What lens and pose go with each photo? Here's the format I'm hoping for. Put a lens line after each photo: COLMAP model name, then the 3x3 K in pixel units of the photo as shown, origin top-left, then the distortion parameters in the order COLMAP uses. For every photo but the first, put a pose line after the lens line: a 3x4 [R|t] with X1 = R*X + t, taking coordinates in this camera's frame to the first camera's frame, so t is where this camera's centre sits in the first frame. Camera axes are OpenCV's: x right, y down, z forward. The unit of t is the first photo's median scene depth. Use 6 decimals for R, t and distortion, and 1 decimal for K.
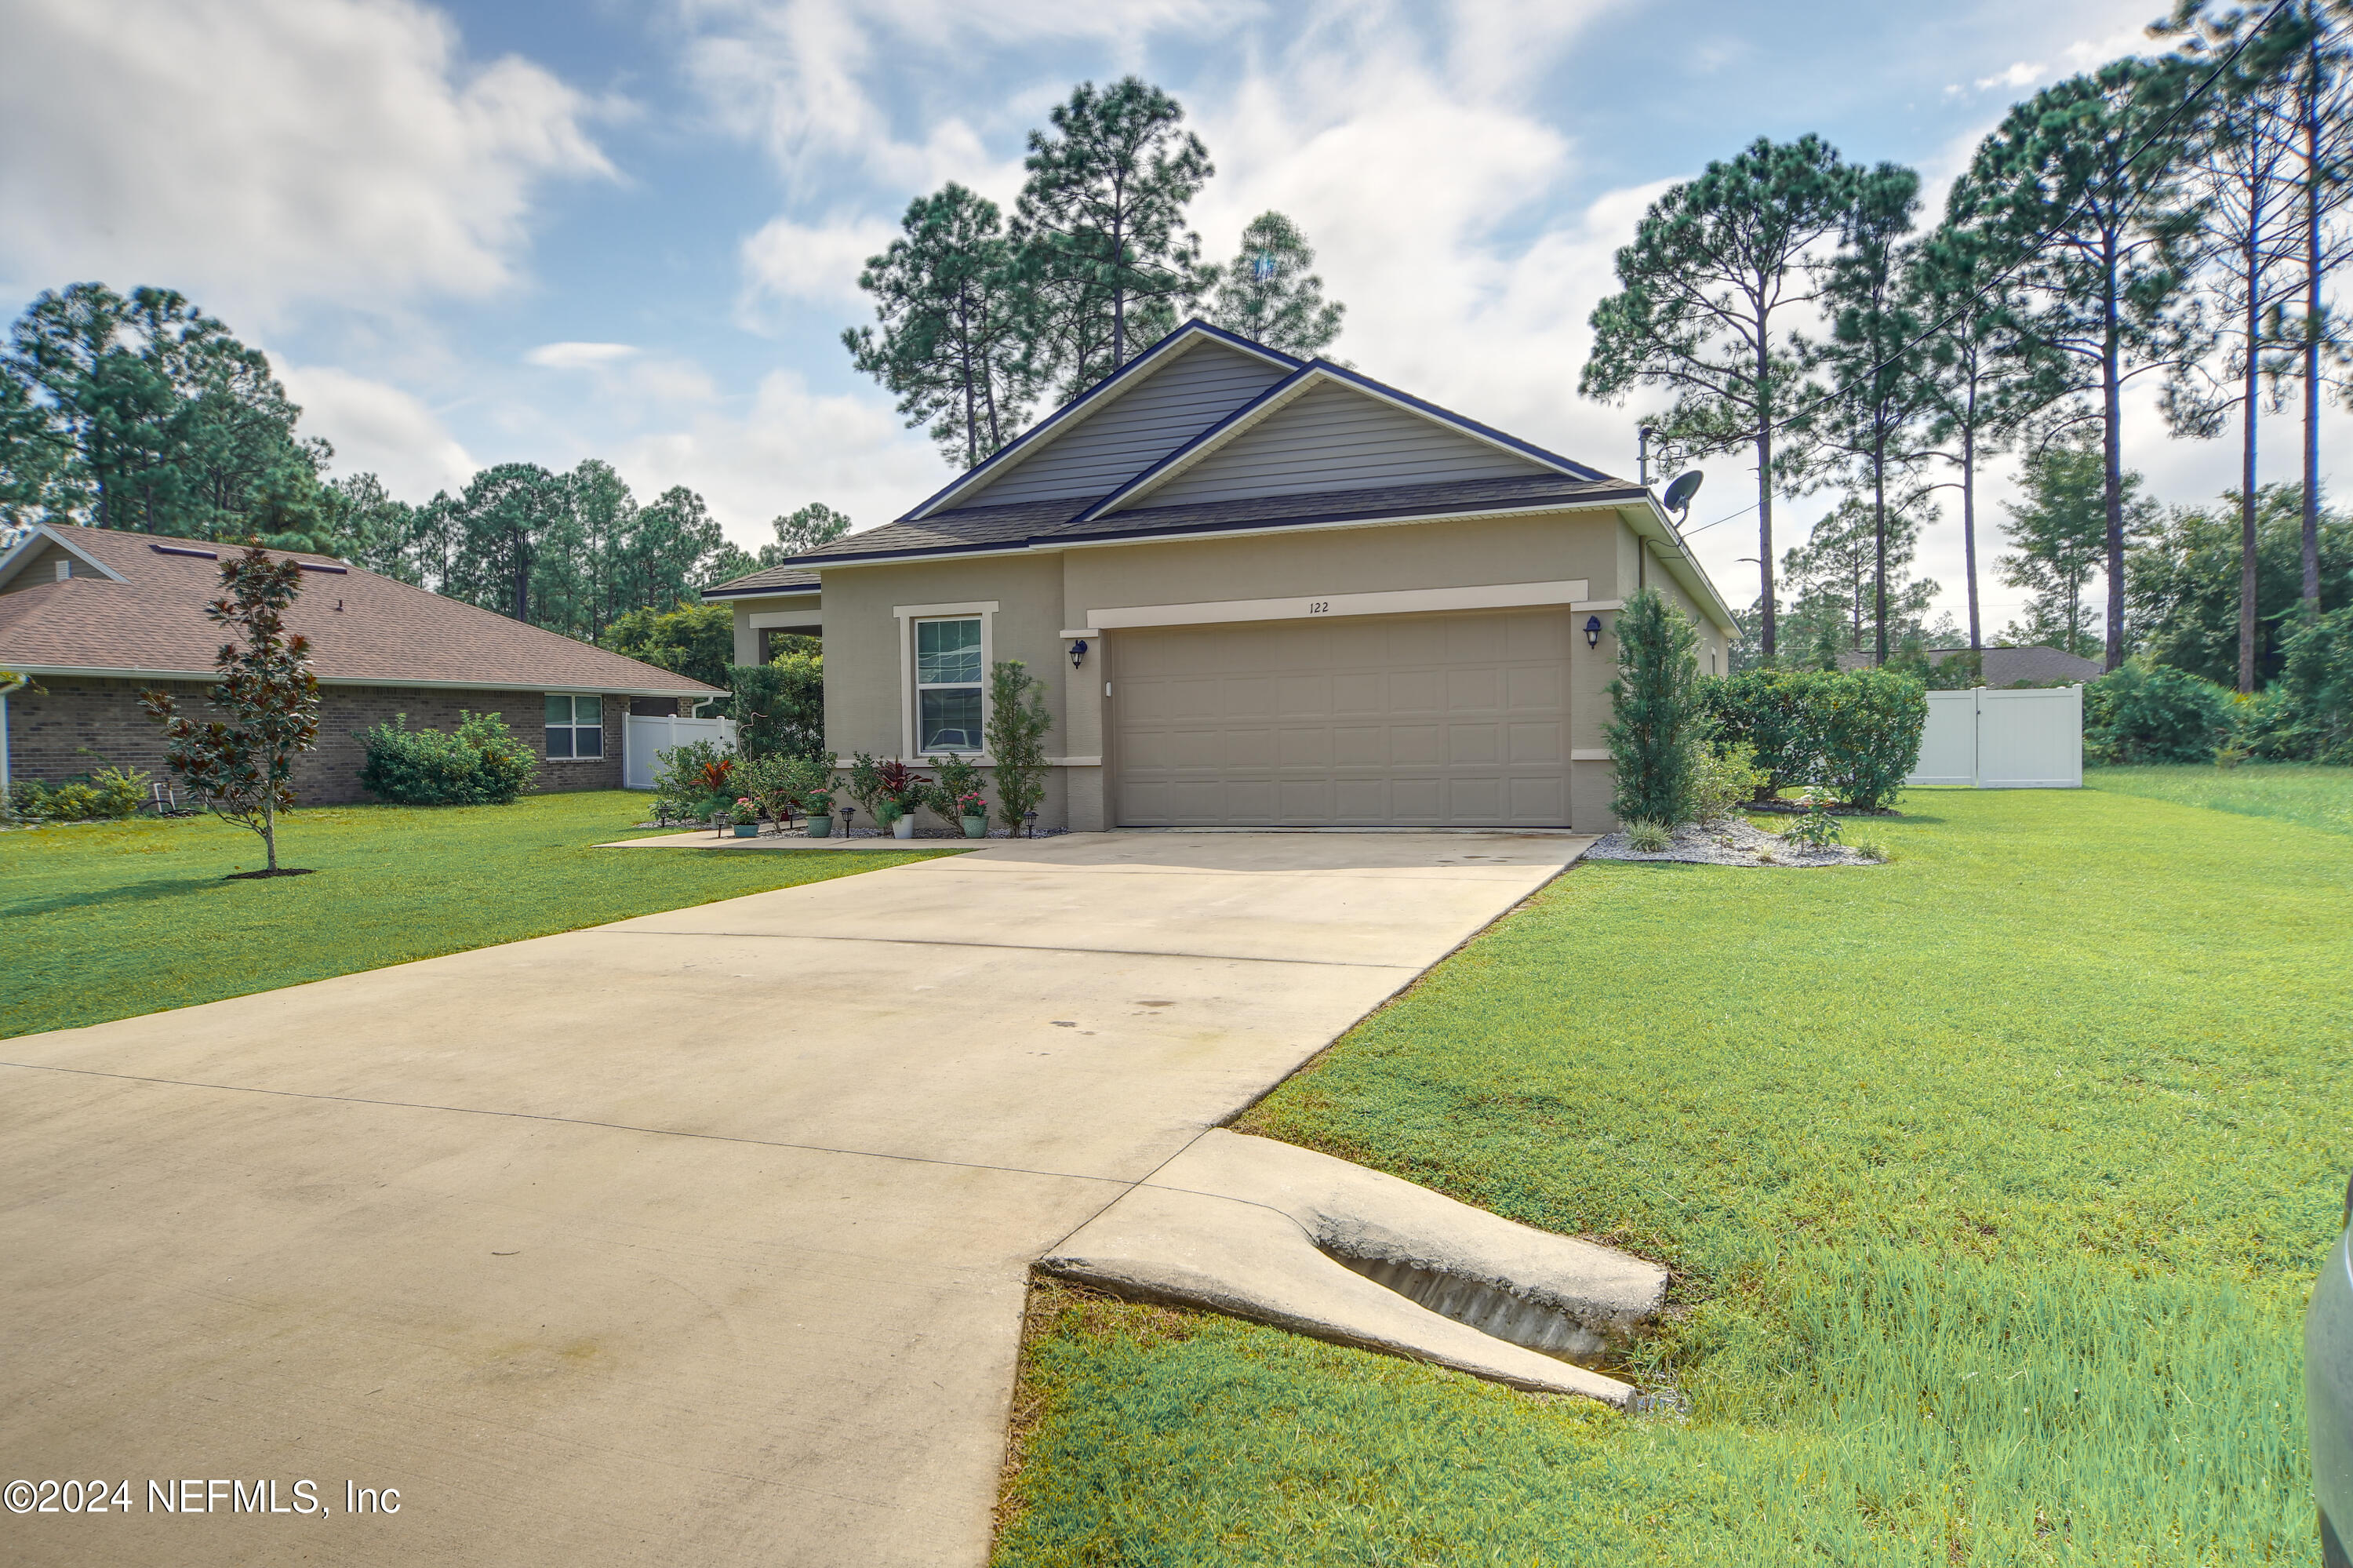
lens RADIAL K [[1511.8, 0, 1183.4], [0, 1511.8, 770.1], [0, 0, 1]] dist [-0.005390, 0.015835]
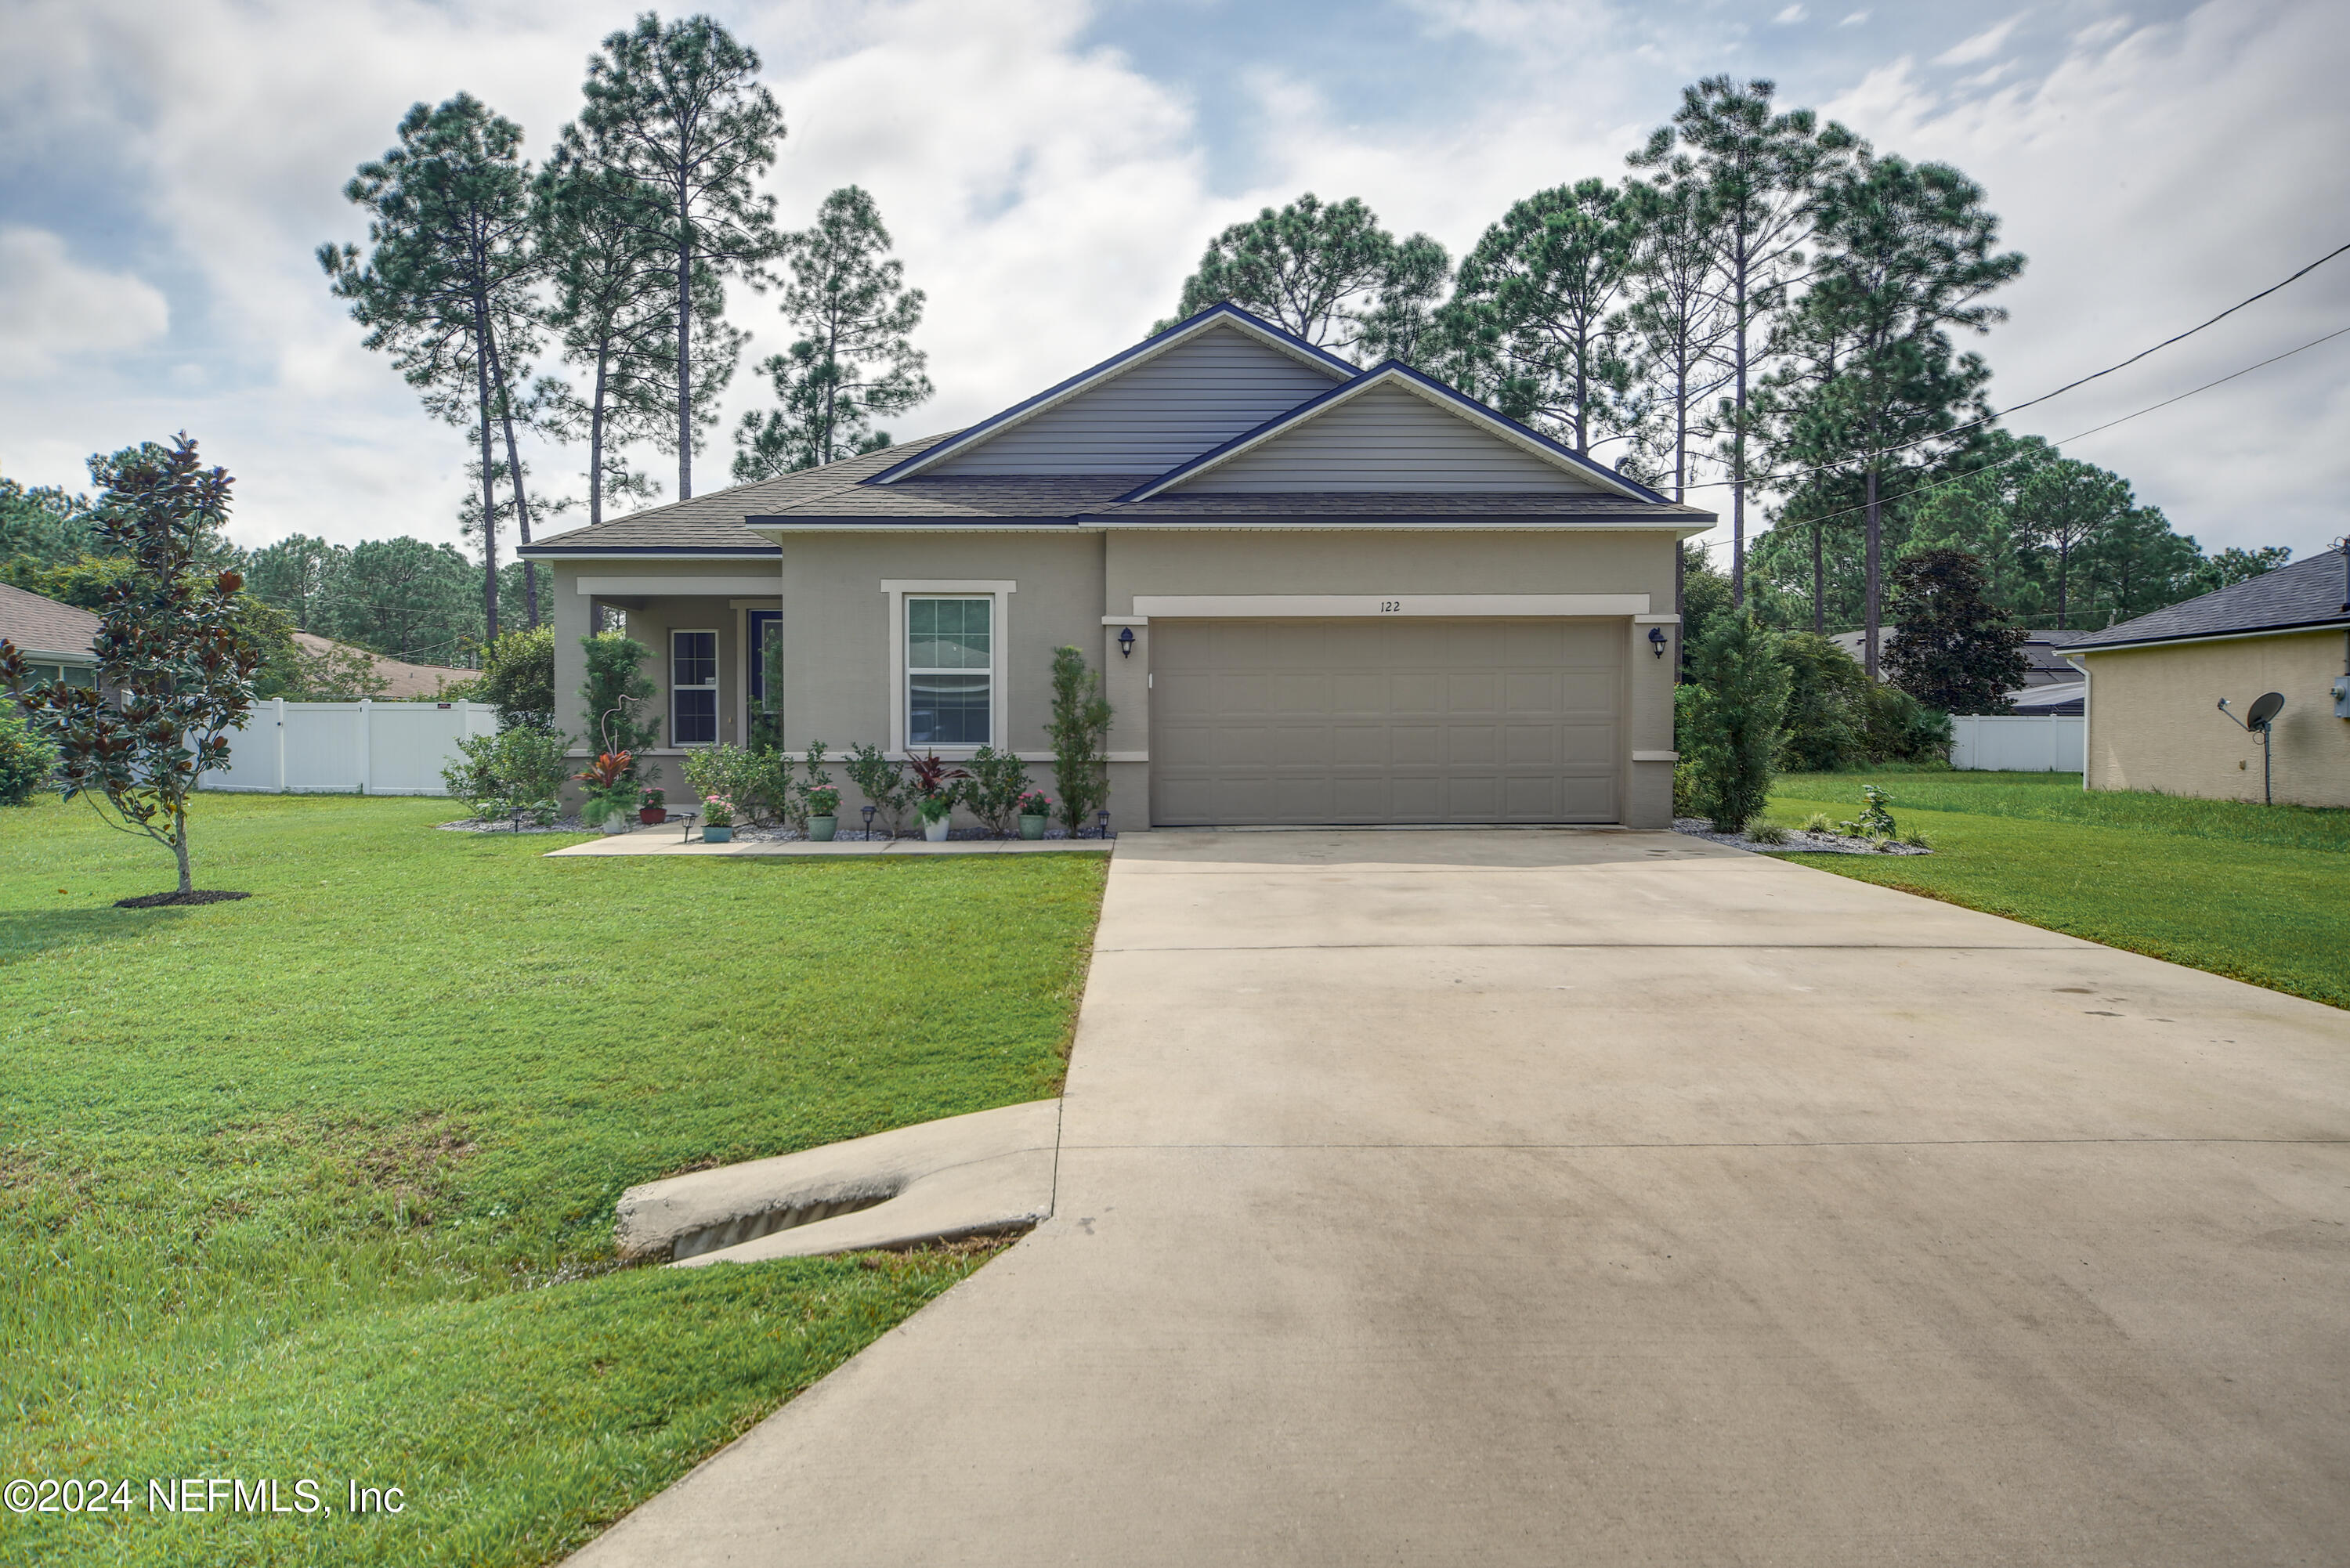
lens RADIAL K [[1509.7, 0, 1170.0], [0, 1509.7, 769.9], [0, 0, 1]] dist [-0.005390, 0.015835]
pose [[0.916521, 0.008634, 0.399894, -0.138861], [-0.007840, 0.999963, -0.003622, 0.001862], [-0.399911, 0.000184, 0.916554, 0.042972]]
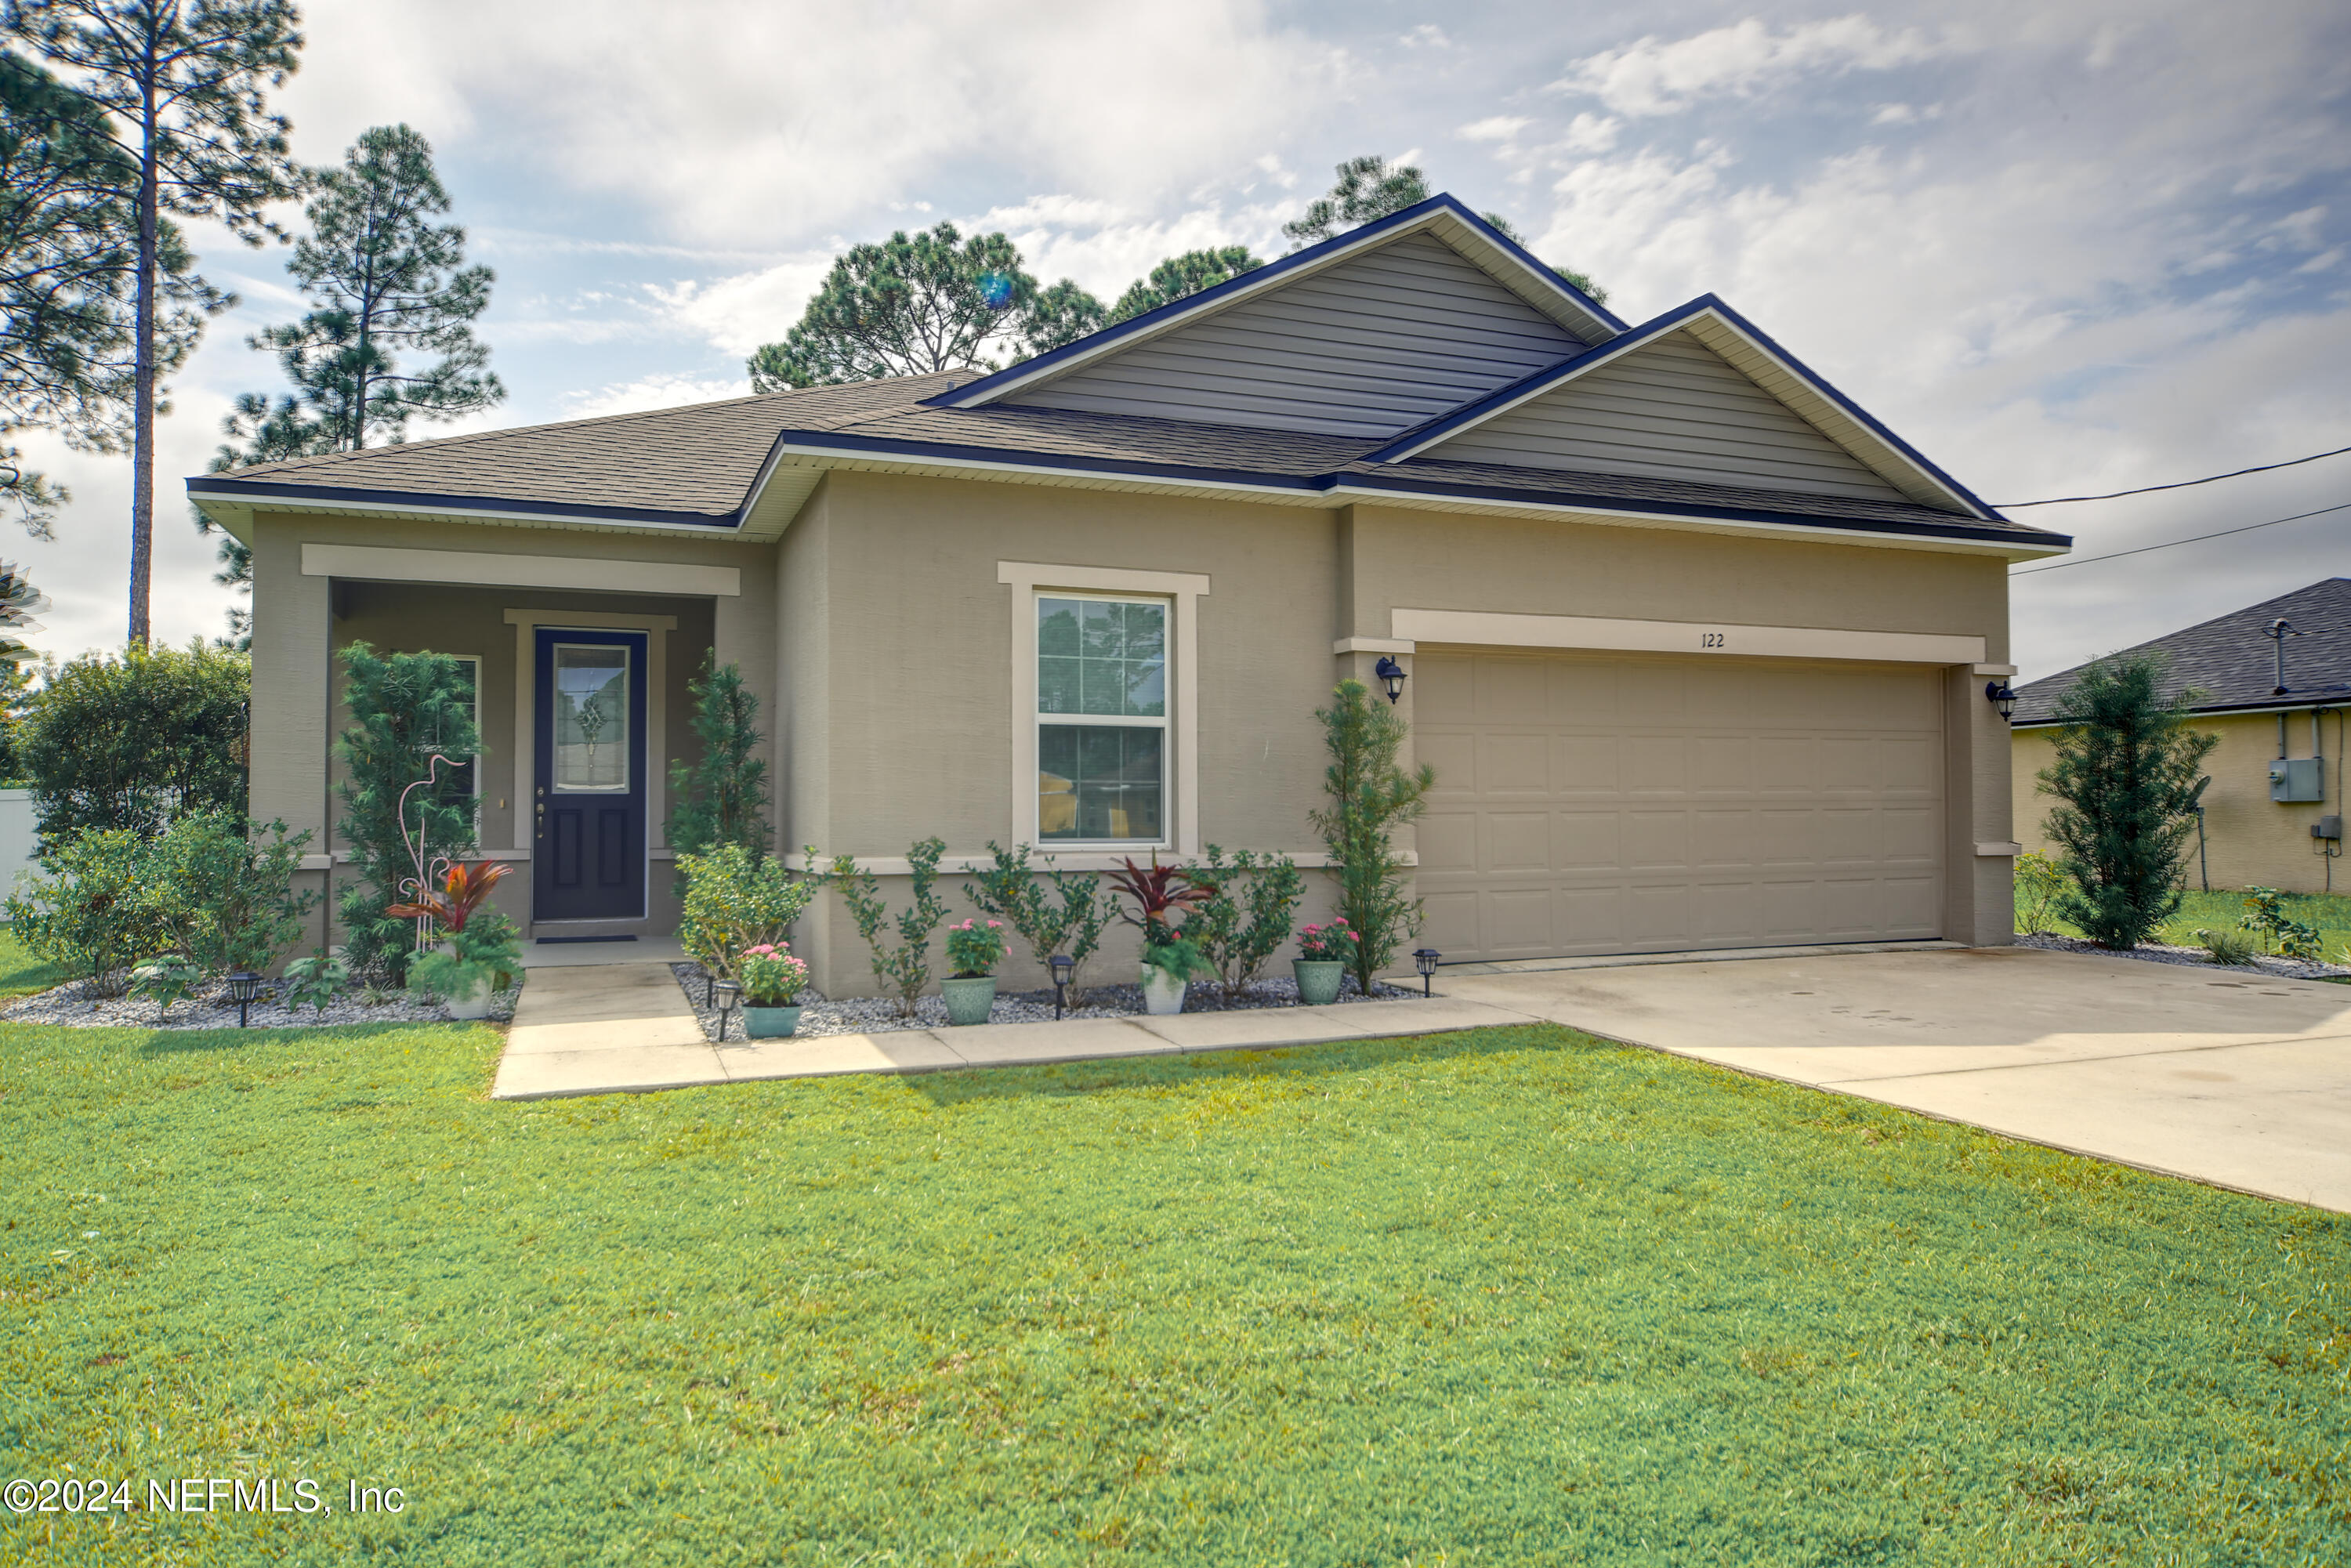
lens RADIAL K [[1510.4, 0, 1170.9], [0, 1510.4, 774.0], [0, 0, 1]] dist [-0.005390, 0.015835]
pose [[0.716442, 0.036975, 0.696666, -0.181367], [0.005545, 0.998261, -0.058684, -0.001578], [-0.697624, 0.045907, 0.714991, 0.210359]]
